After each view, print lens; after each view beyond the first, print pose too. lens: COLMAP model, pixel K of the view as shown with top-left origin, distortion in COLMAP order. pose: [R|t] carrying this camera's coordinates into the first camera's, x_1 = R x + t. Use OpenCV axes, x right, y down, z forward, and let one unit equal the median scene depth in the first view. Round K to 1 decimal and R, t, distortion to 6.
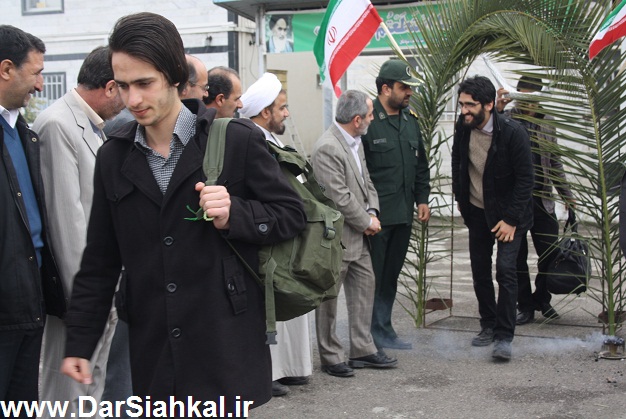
lens RADIAL K [[1181.0, 0, 313.0], [0, 1181.0, 209.5], [0, 0, 1]] dist [0.028147, 0.160673]
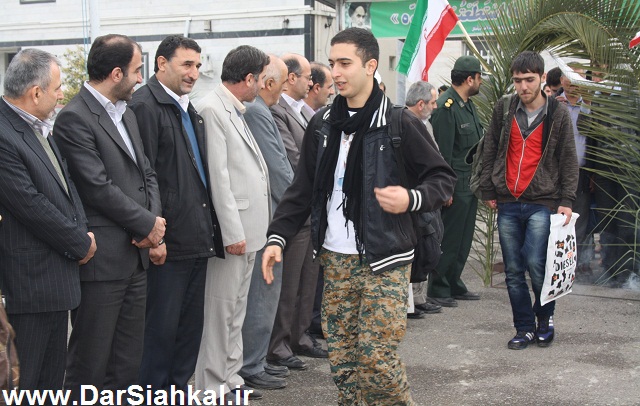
lens RADIAL K [[1190.7, 0, 320.0], [0, 1190.7, 203.0], [0, 0, 1]] dist [0.065340, -0.173986]
pose [[0.998654, 0.014709, -0.049728, -0.011081], [-0.014148, 0.999832, 0.011616, 0.005155], [0.049890, -0.010897, 0.998695, -0.116312]]
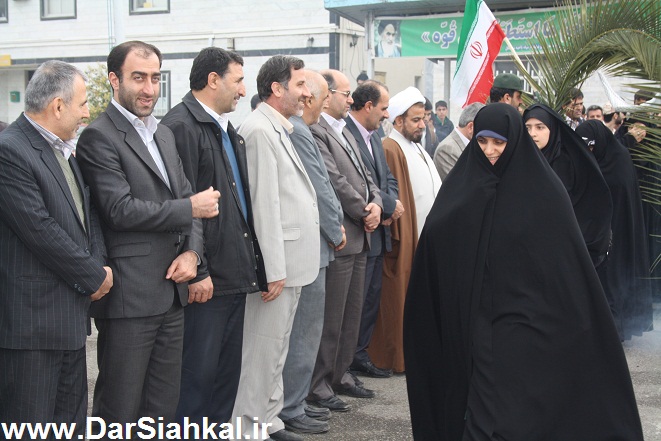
lens RADIAL K [[1196.1, 0, 330.5], [0, 1196.1, 220.5], [0, 0, 1]] dist [0.000917, 0.248942]
pose [[0.998143, 0.022967, -0.056422, -0.025305], [-0.022482, 0.999705, 0.009216, 0.002496], [0.056617, -0.007930, 0.998364, -0.075071]]
